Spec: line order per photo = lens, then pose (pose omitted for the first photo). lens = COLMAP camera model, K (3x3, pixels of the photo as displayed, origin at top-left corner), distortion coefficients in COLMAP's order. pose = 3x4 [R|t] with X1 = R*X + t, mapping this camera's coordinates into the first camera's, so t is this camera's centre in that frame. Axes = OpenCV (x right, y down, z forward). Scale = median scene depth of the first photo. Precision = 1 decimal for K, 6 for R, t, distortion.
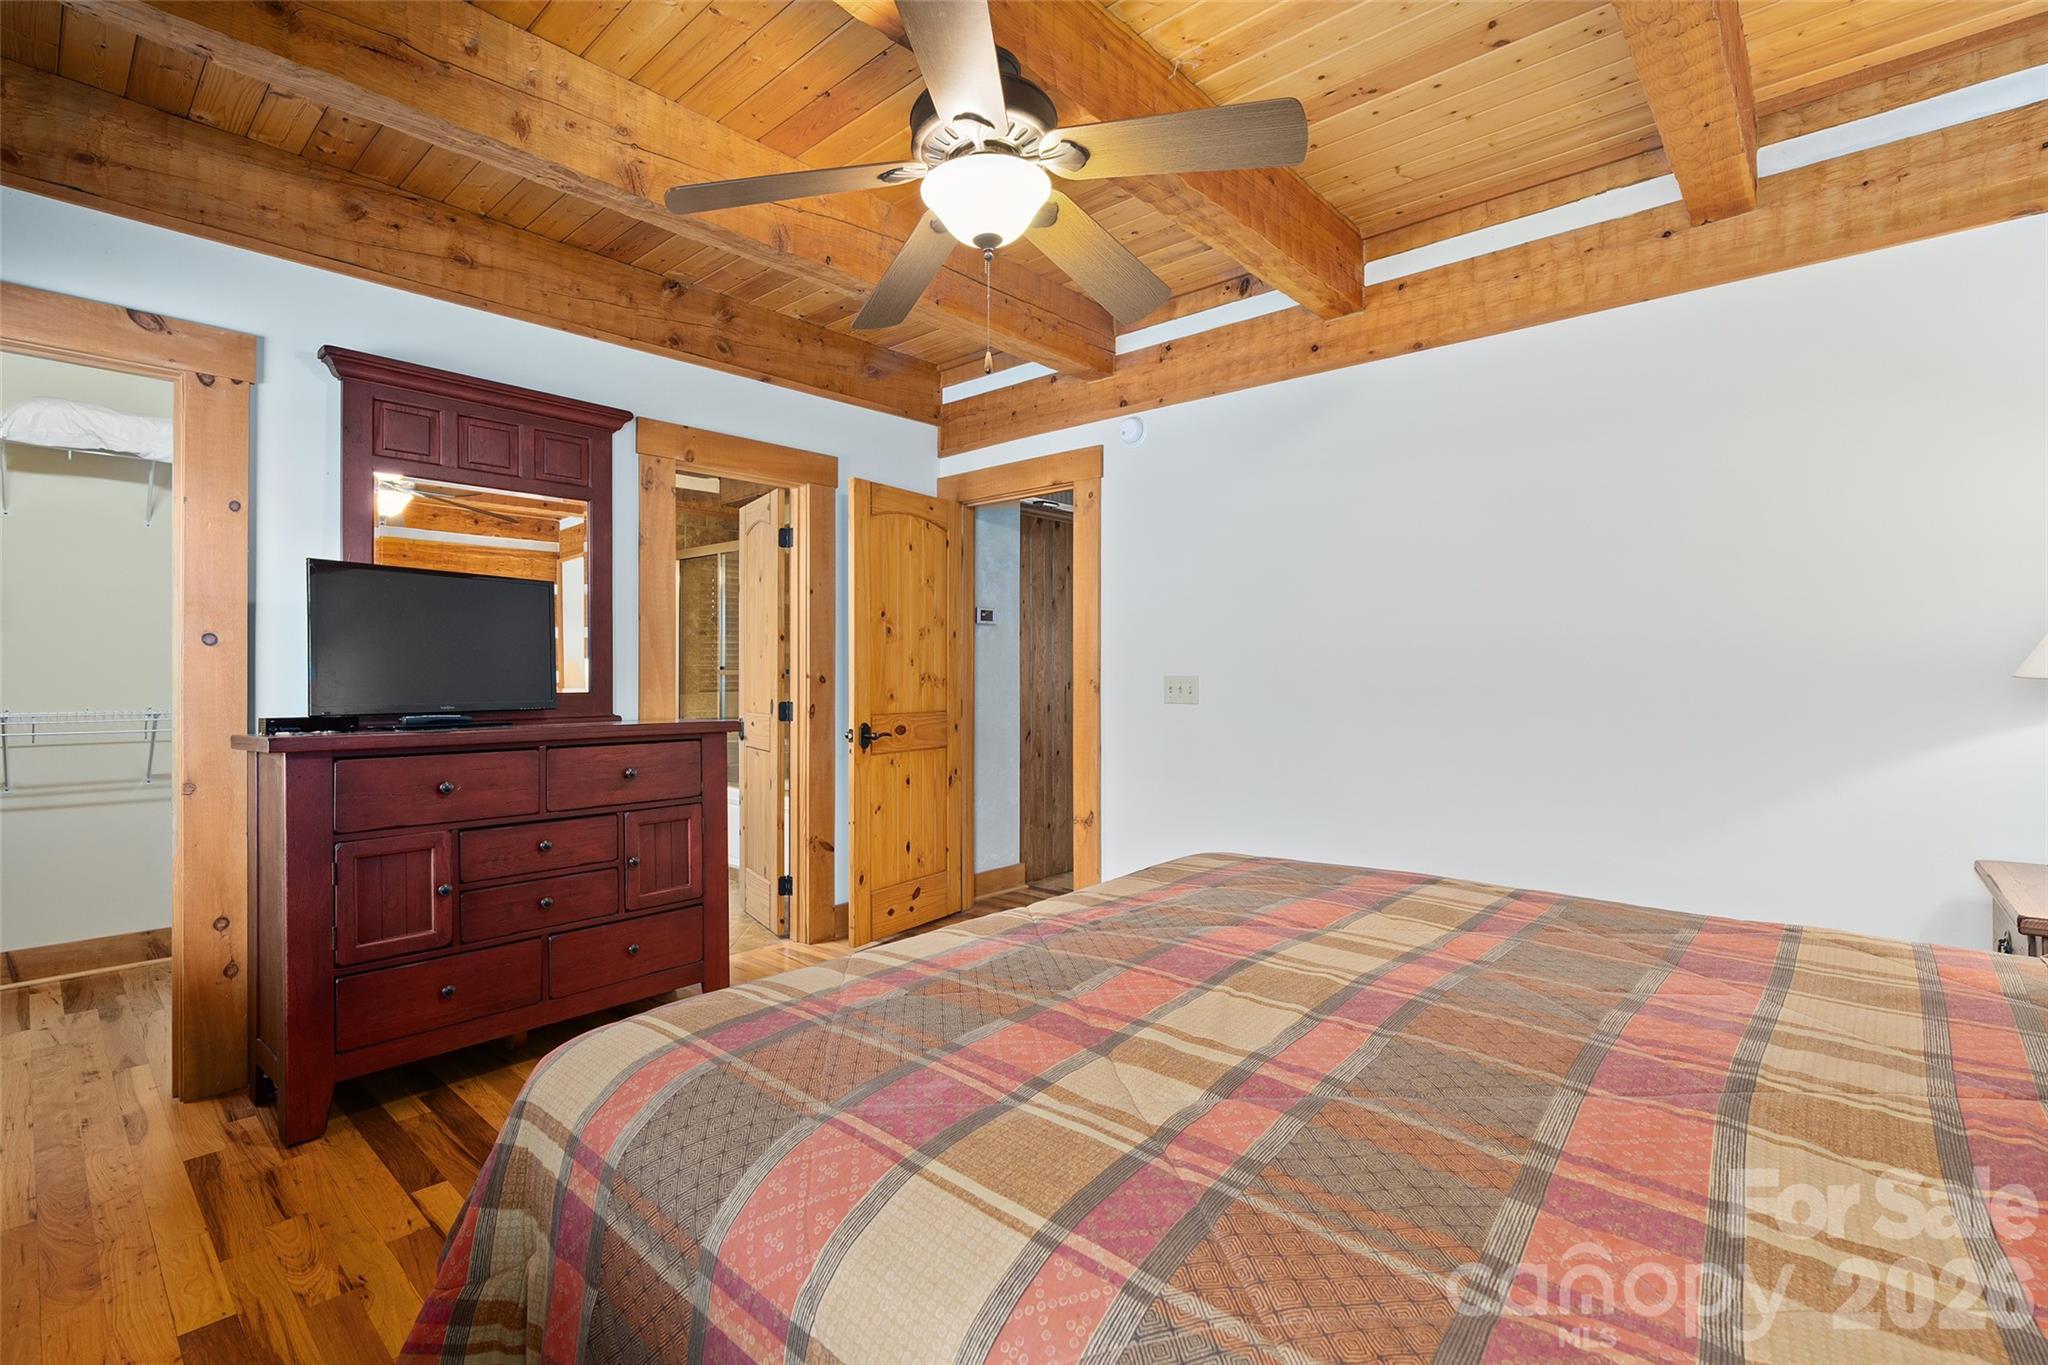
lens RADIAL K [[918.2, 0, 1018.7], [0, 918.2, 669.8], [0, 0, 1]] dist [-0.008856, 0.003931]
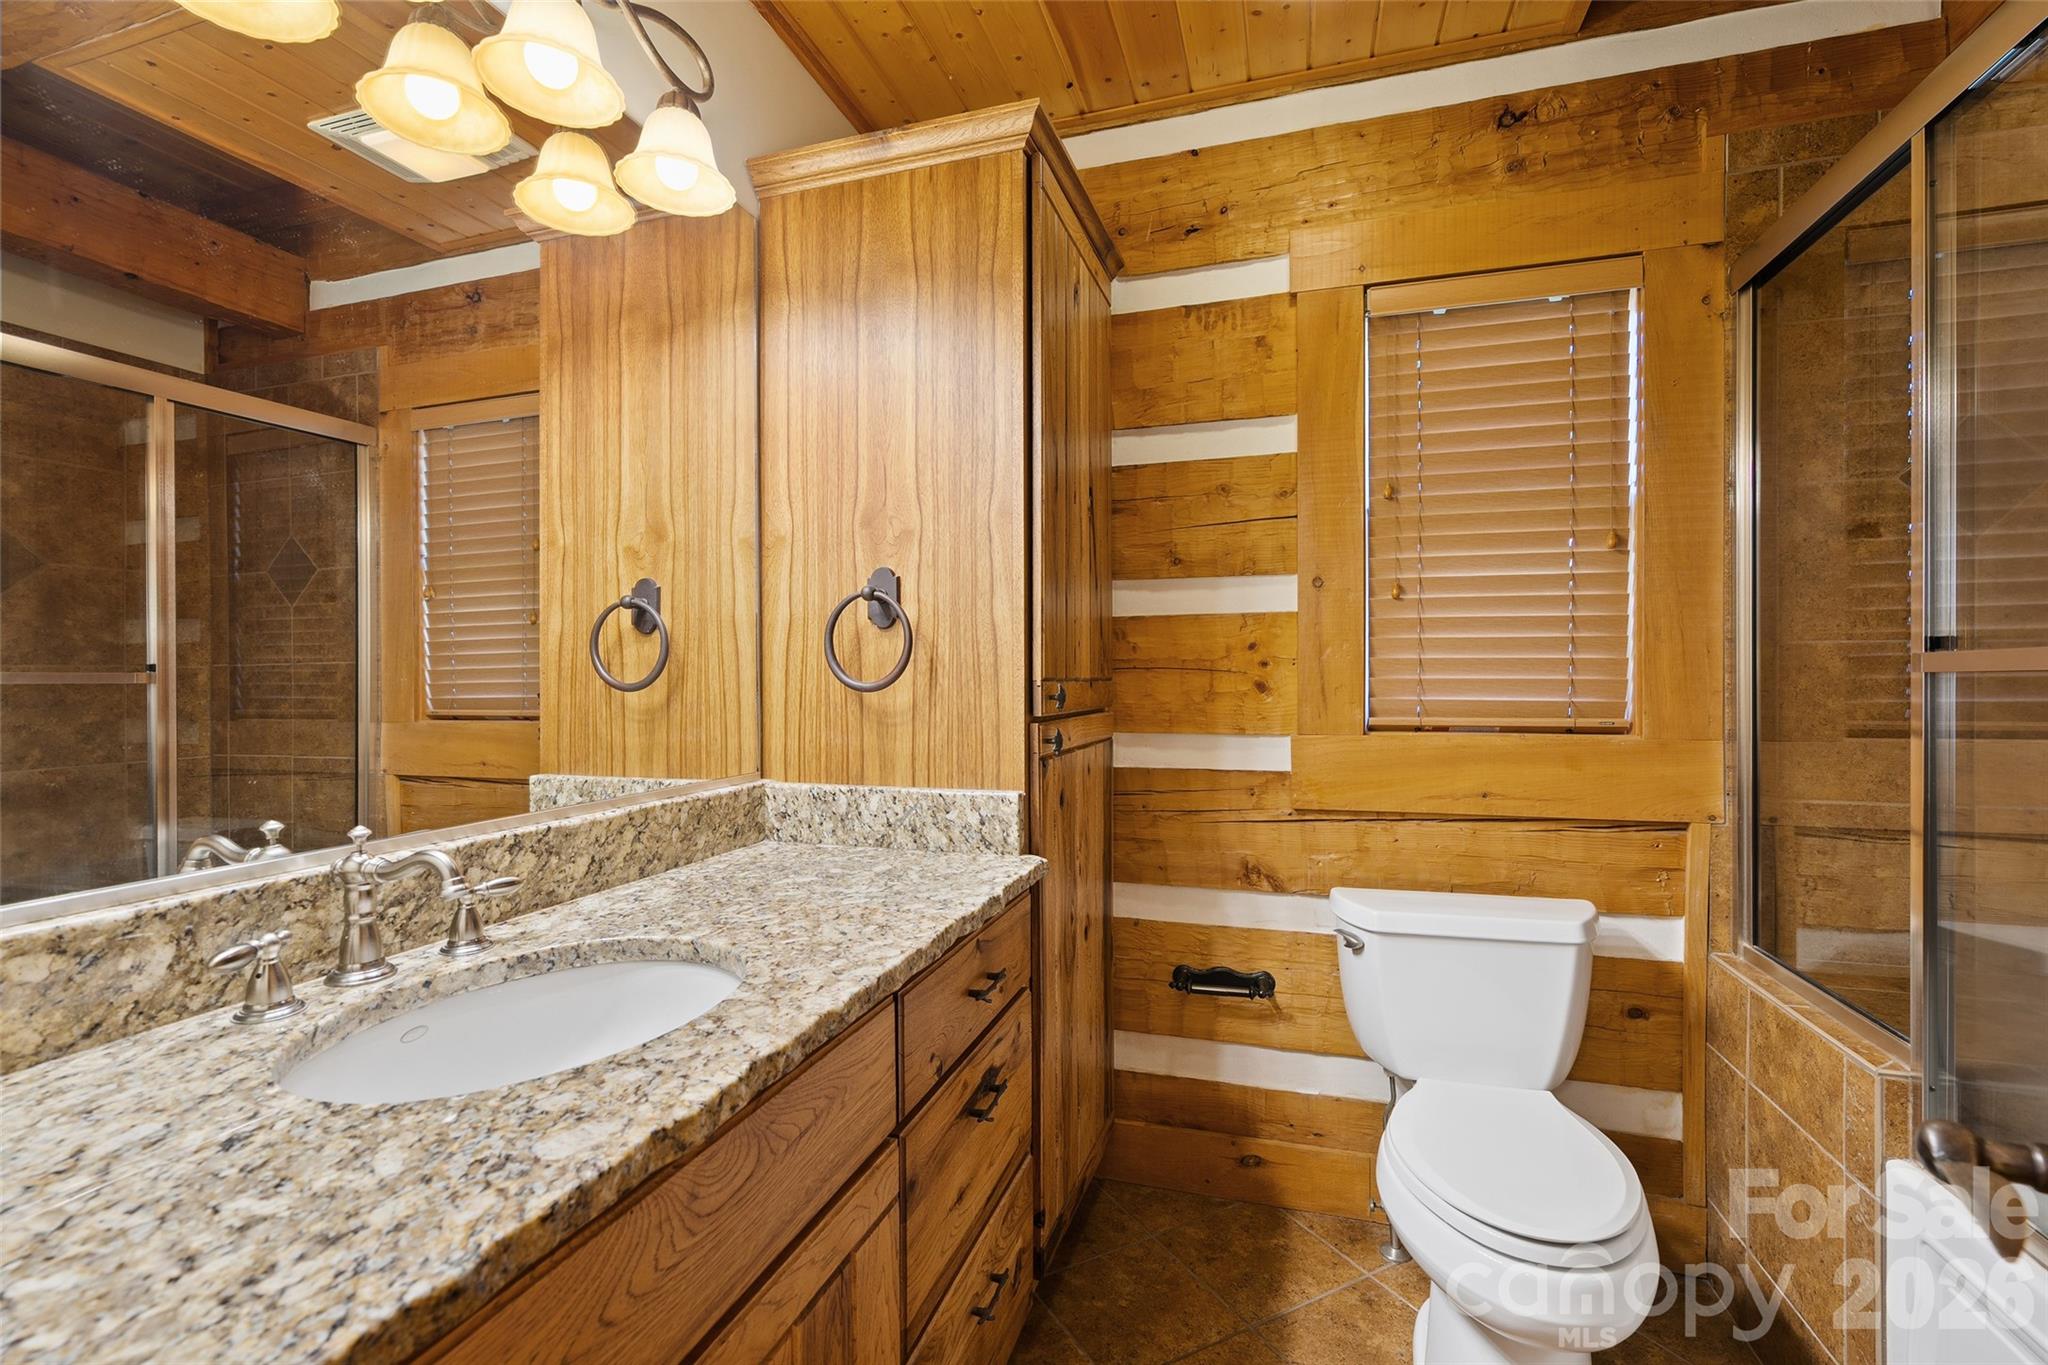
lens RADIAL K [[918.2, 0, 1027.0], [0, 918.2, 685.4], [0, 0, 1]] dist [-0.008856, 0.003931]
pose [[0.430579, -0.000885, -0.902552, -0.415090], [0.004888, 0.999987, 0.001351, 0.012745], [0.902540, -0.004993, 0.430578, 1.337463]]
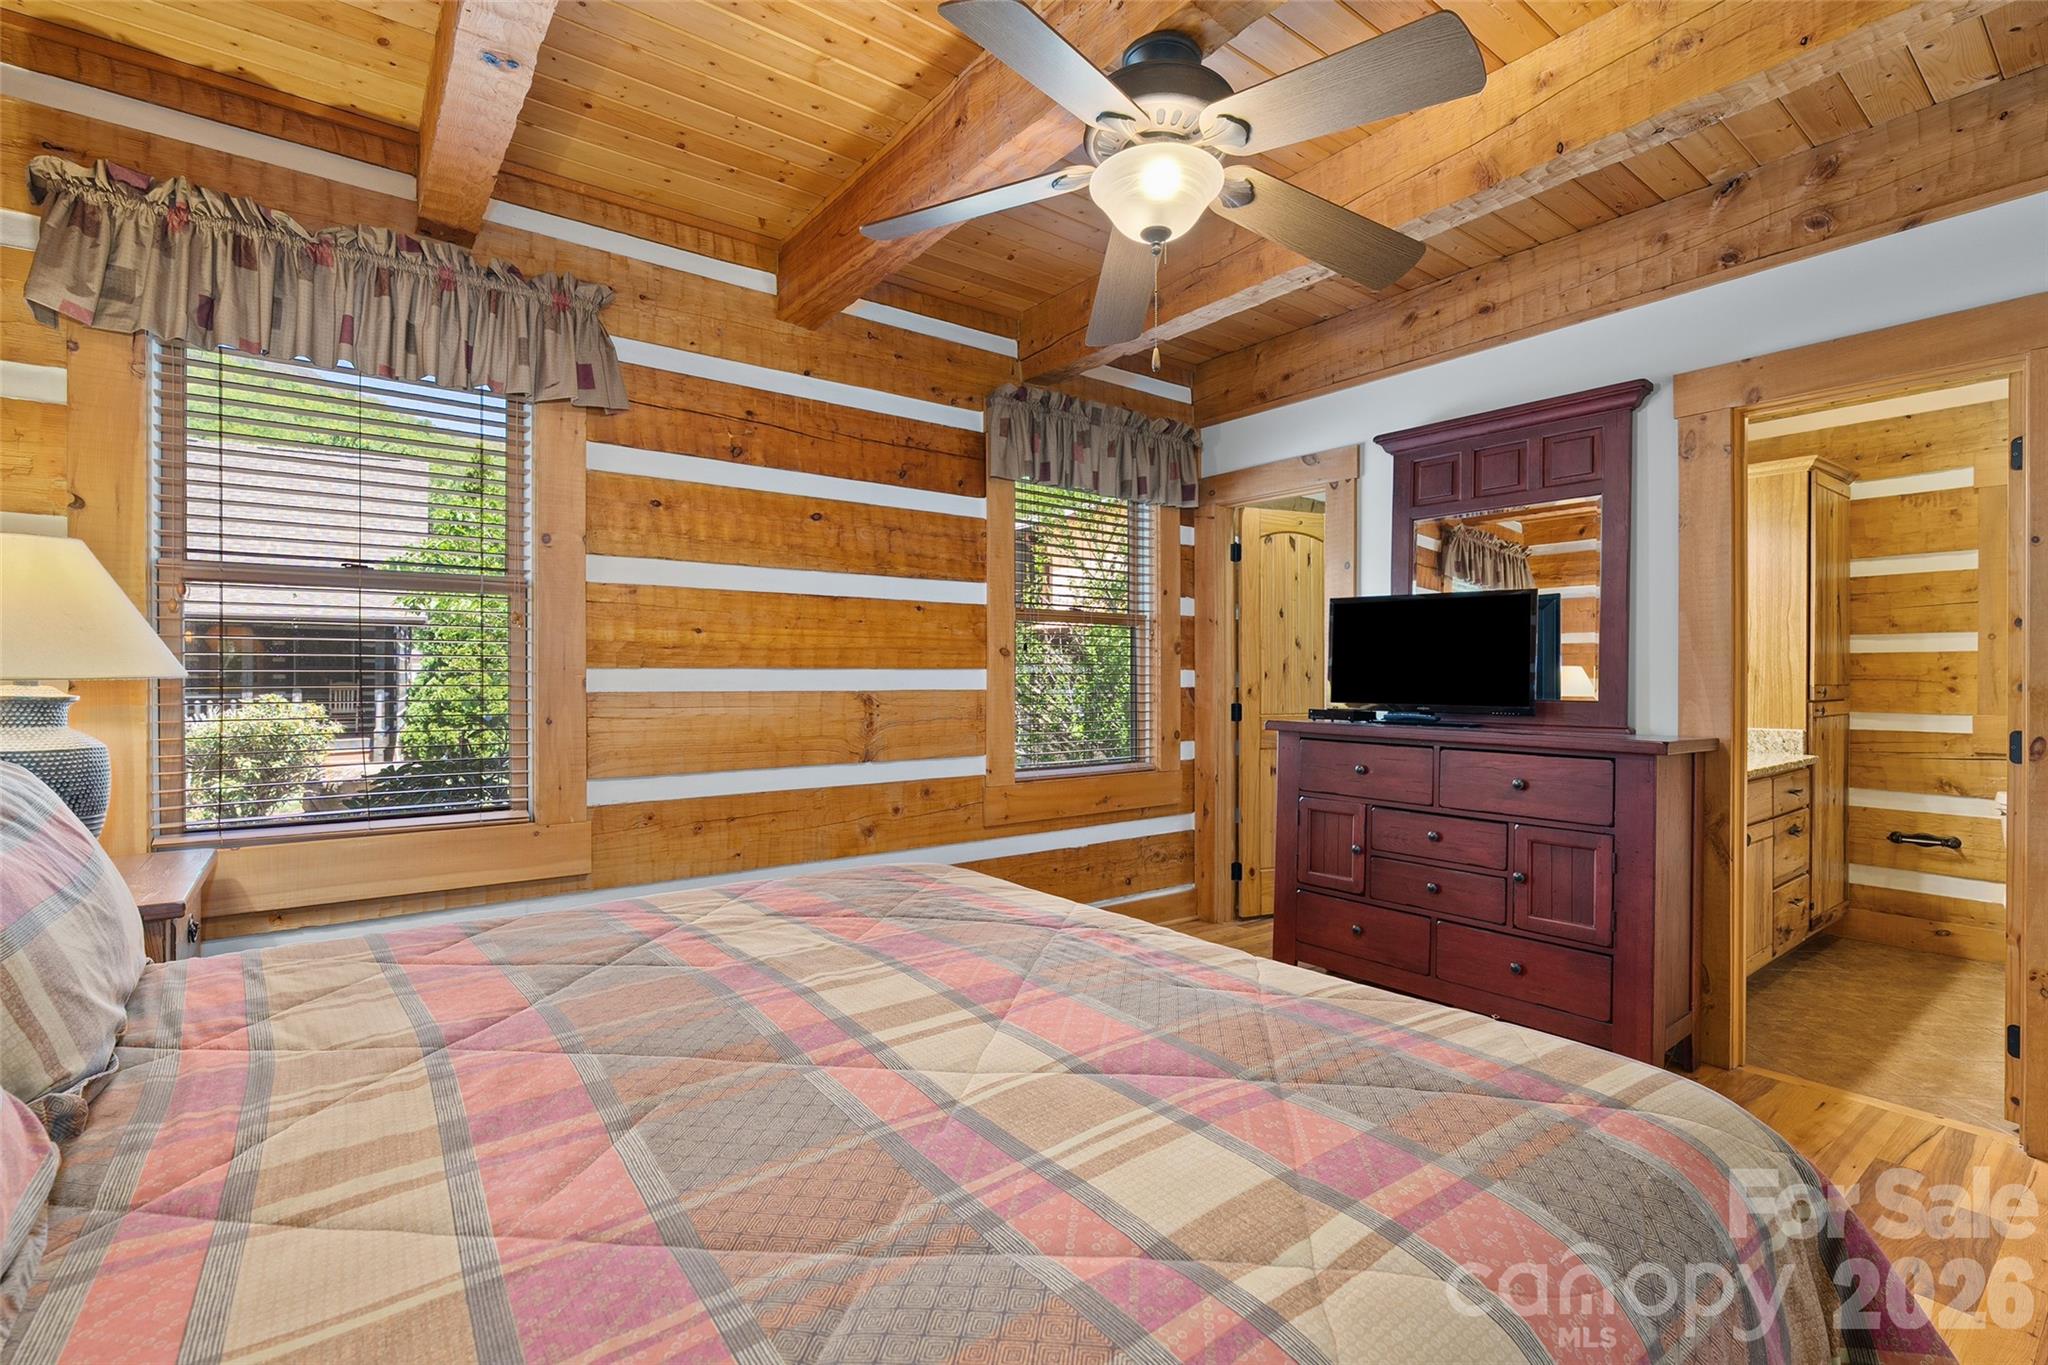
lens RADIAL K [[918.2, 0, 1024.3], [0, 918.2, 676.0], [0, 0, 1]] dist [-0.008856, 0.003931]
pose [[-0.175647, -0.003305, -0.984448, 0.618369], [-0.004883, 0.999985, -0.002486, 0.005428], [0.984441, 0.004370, -0.175661, 0.675046]]
